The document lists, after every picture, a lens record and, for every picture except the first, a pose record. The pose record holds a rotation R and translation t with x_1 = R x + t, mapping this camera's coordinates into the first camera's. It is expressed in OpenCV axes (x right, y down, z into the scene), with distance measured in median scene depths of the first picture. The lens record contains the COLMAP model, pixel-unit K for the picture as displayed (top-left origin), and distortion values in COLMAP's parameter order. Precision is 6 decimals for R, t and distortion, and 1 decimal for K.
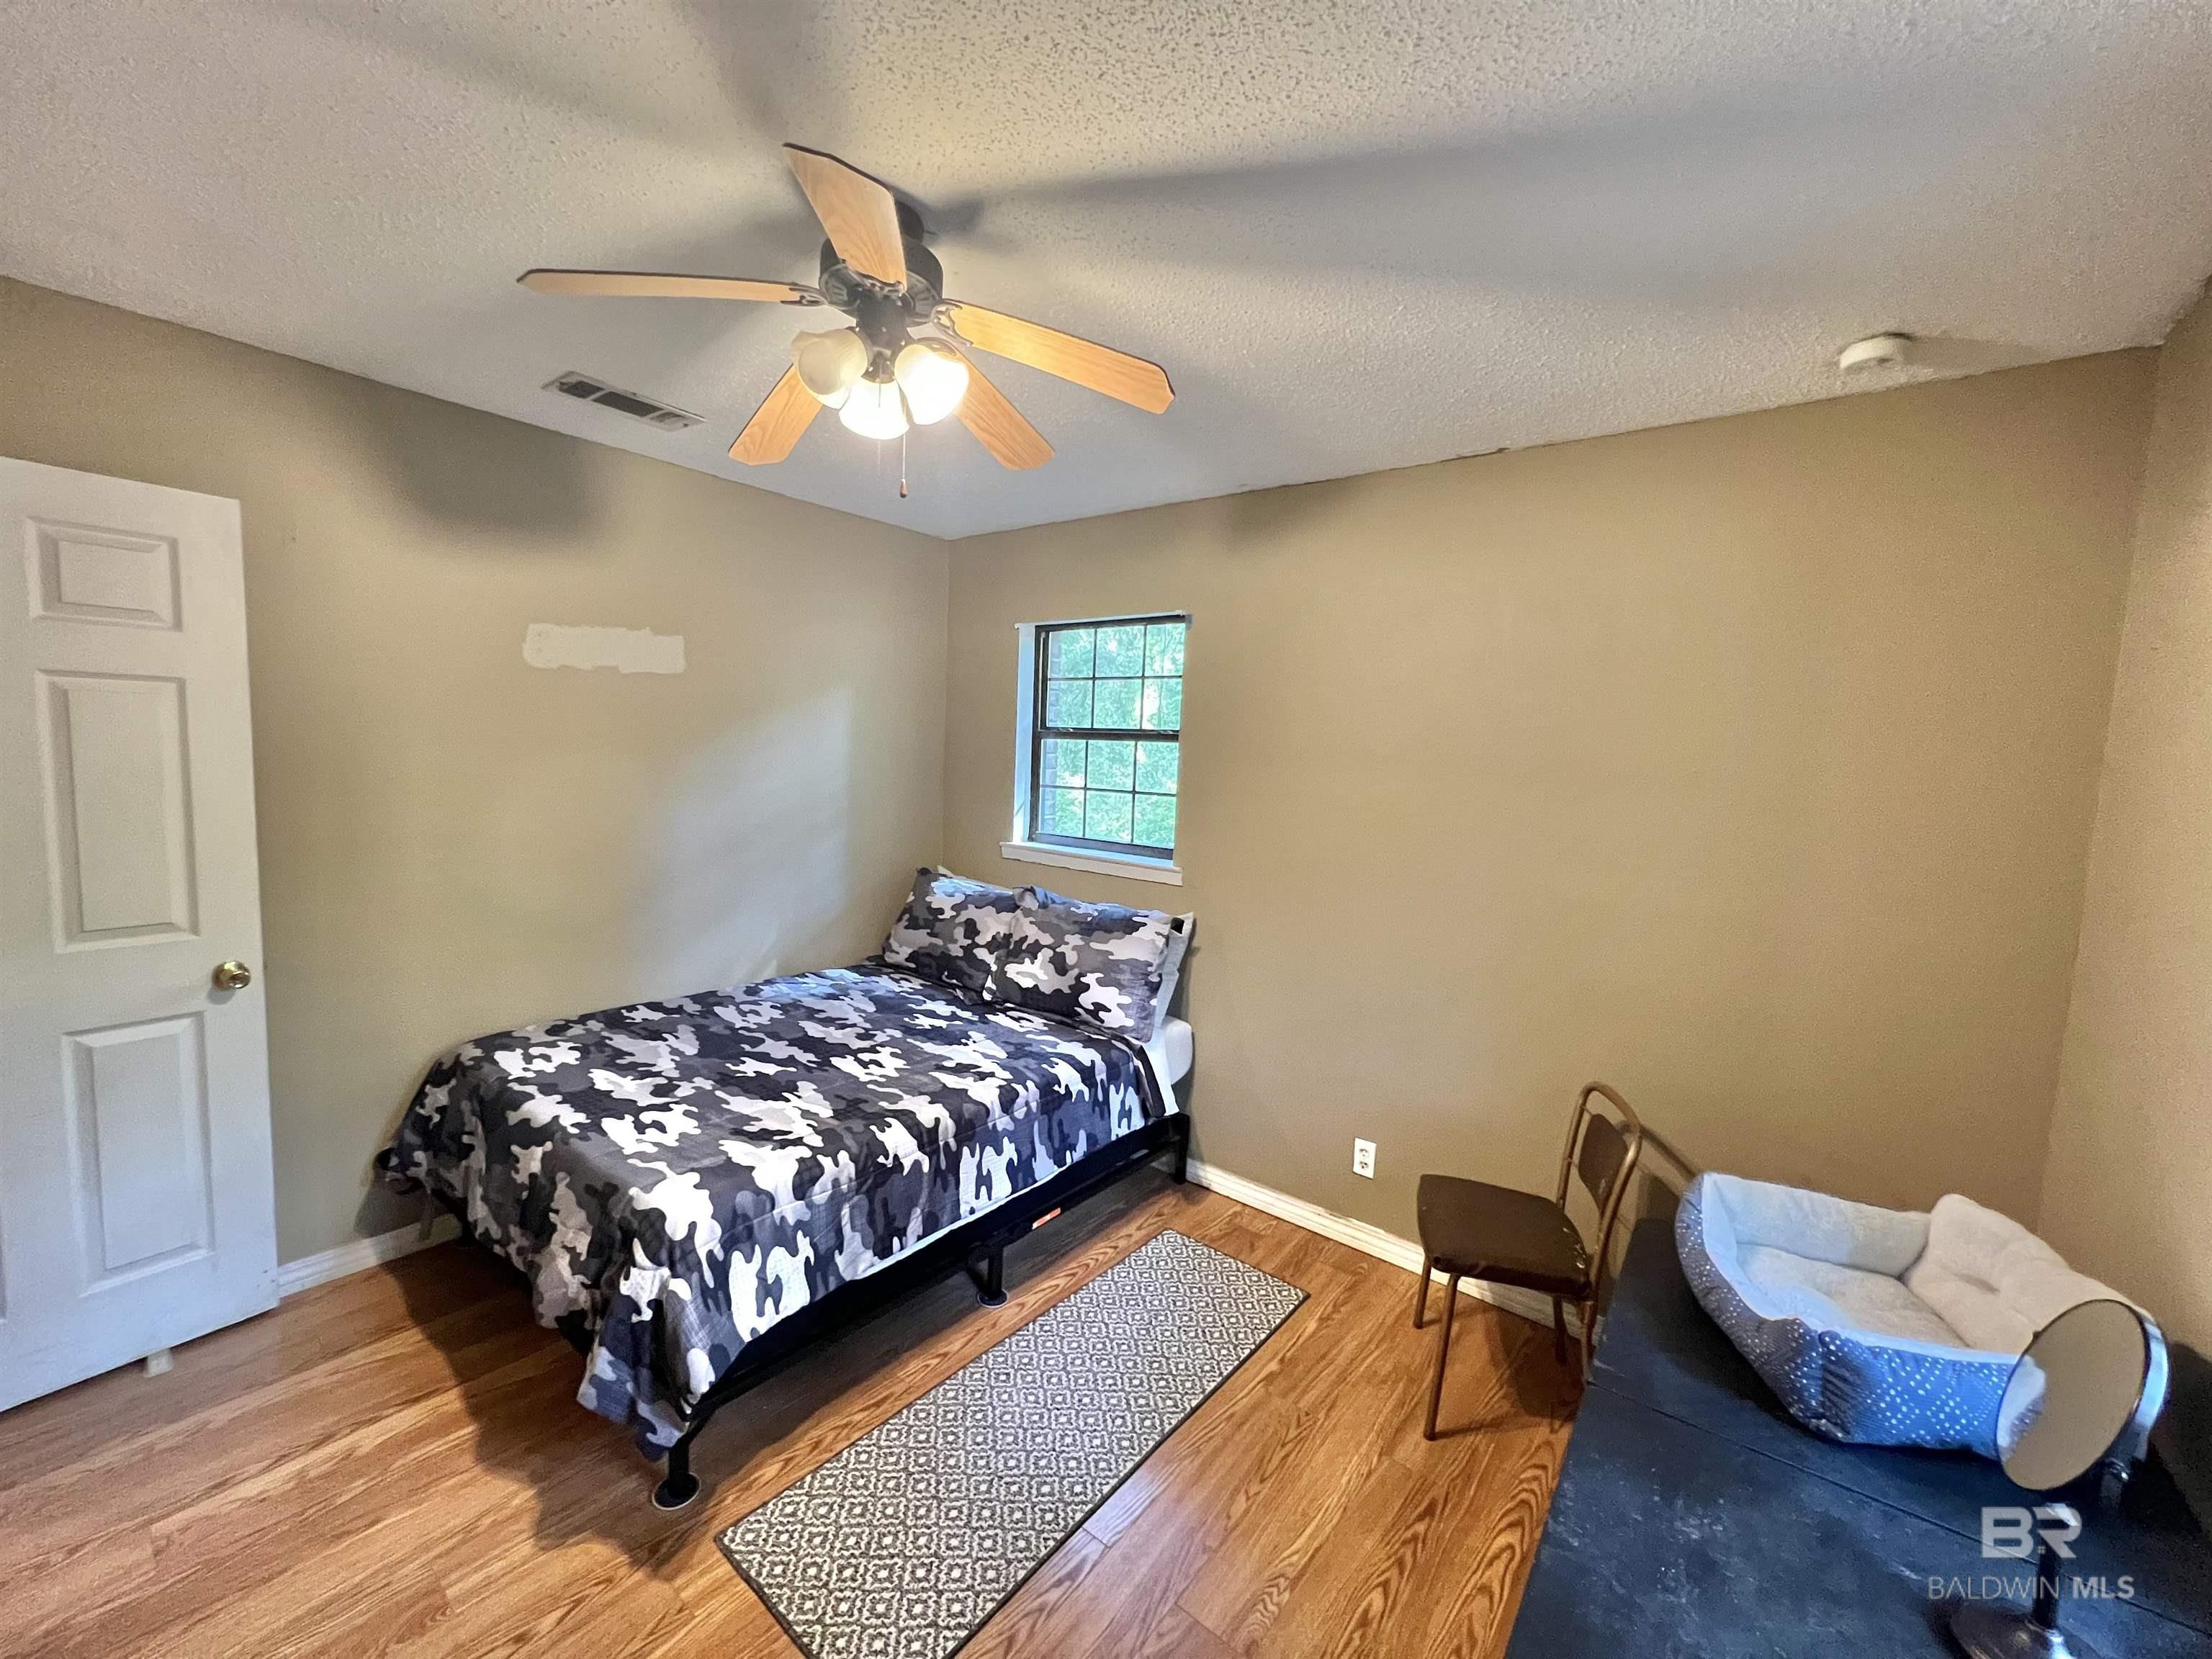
lens RADIAL K [[883.1, 0, 1101.1], [0, 883.1, 827.7], [0, 0, 1]] dist [-0.003488, 0.000606]
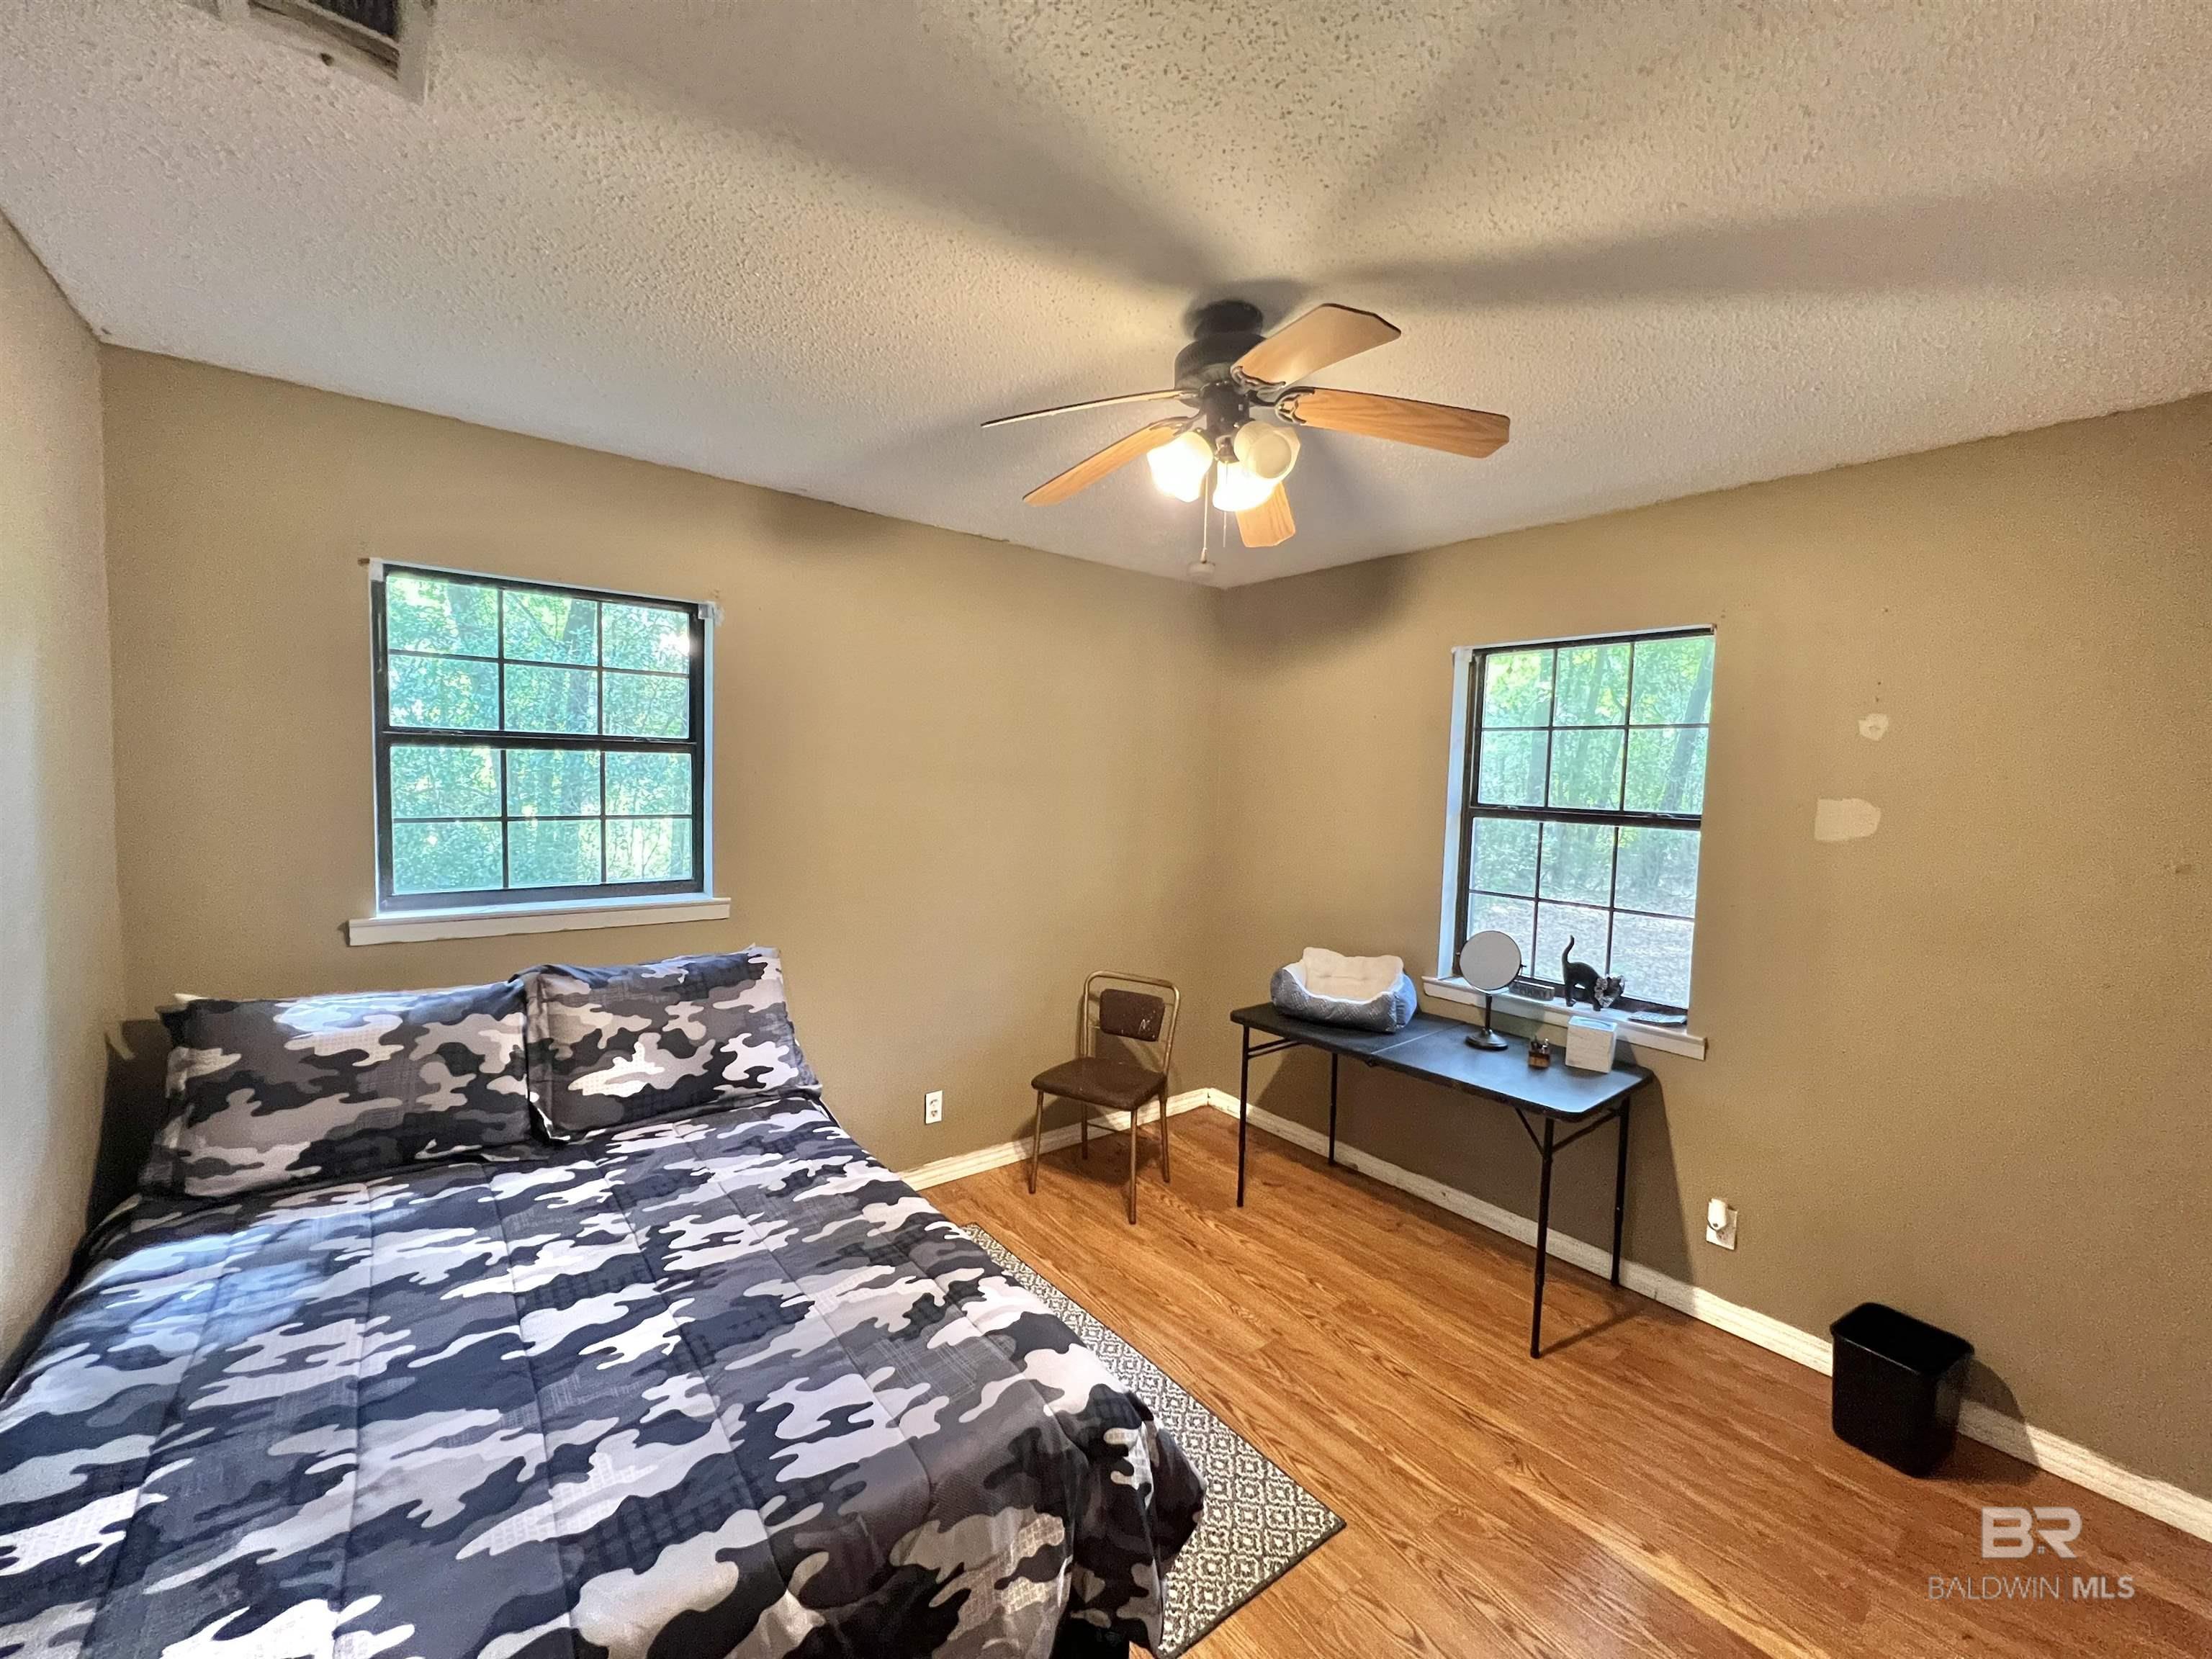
lens RADIAL K [[883.1, 0, 1104.0], [0, 883.1, 829.1], [0, 0, 1]] dist [-0.003488, 0.000606]
pose [[0.219505, -0.097110, 0.970766, -0.732087], [0.069410, 0.994067, 0.083746, -0.075849], [-0.973139, 0.048998, 0.224943, 0.476672]]
